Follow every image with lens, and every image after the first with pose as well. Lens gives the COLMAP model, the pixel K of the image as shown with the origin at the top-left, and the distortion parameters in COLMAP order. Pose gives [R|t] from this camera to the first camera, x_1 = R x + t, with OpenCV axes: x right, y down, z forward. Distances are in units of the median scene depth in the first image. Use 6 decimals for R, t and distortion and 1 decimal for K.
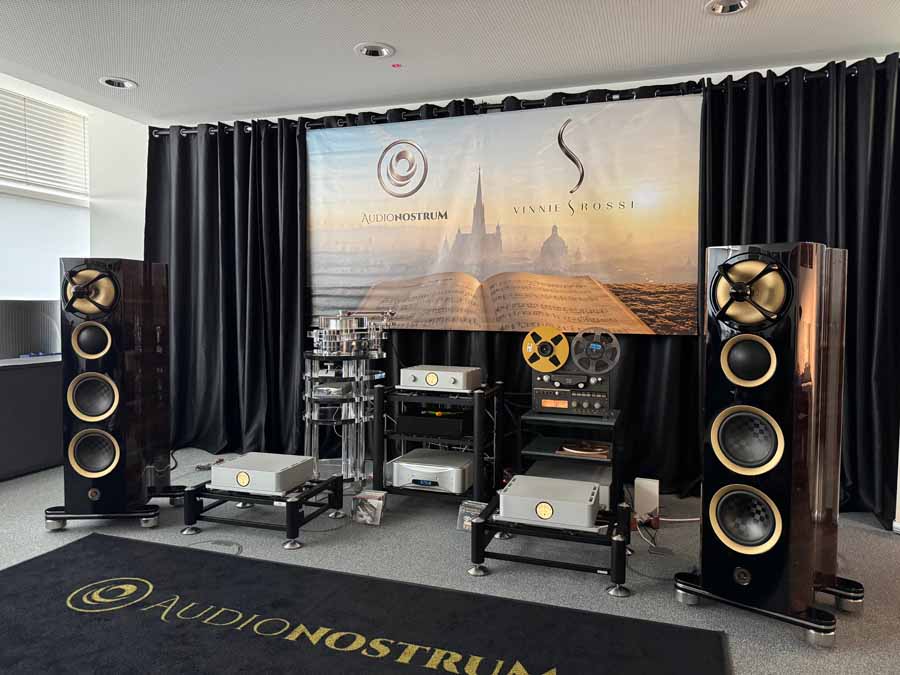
lens RADIAL K [[646.8, 0, 450.0], [0, 646.8, 337.5], [0, 0, 1]] dist [-0.000680, -0.001644]
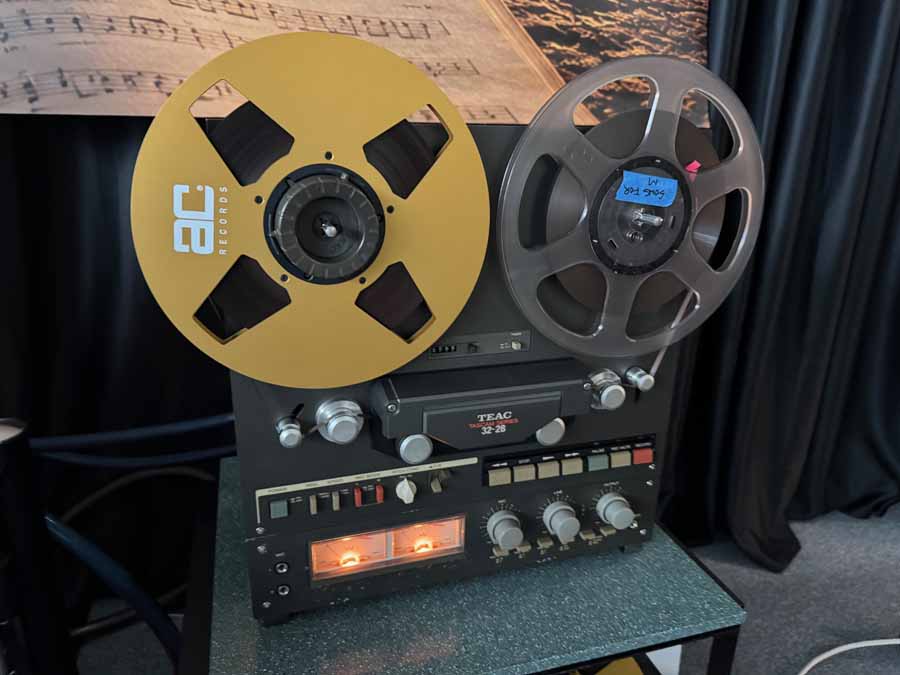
lens RADIAL K [[646.8, 0, 450.0], [0, 646.8, 337.5], [0, 0, 1]] dist [-0.000680, -0.001644]
pose [[0.809130, -0.179187, 0.559644, 0.090409], [0.012941, 0.957577, 0.287887, 0.002174], [-0.587488, -0.225695, 0.777123, 0.878867]]
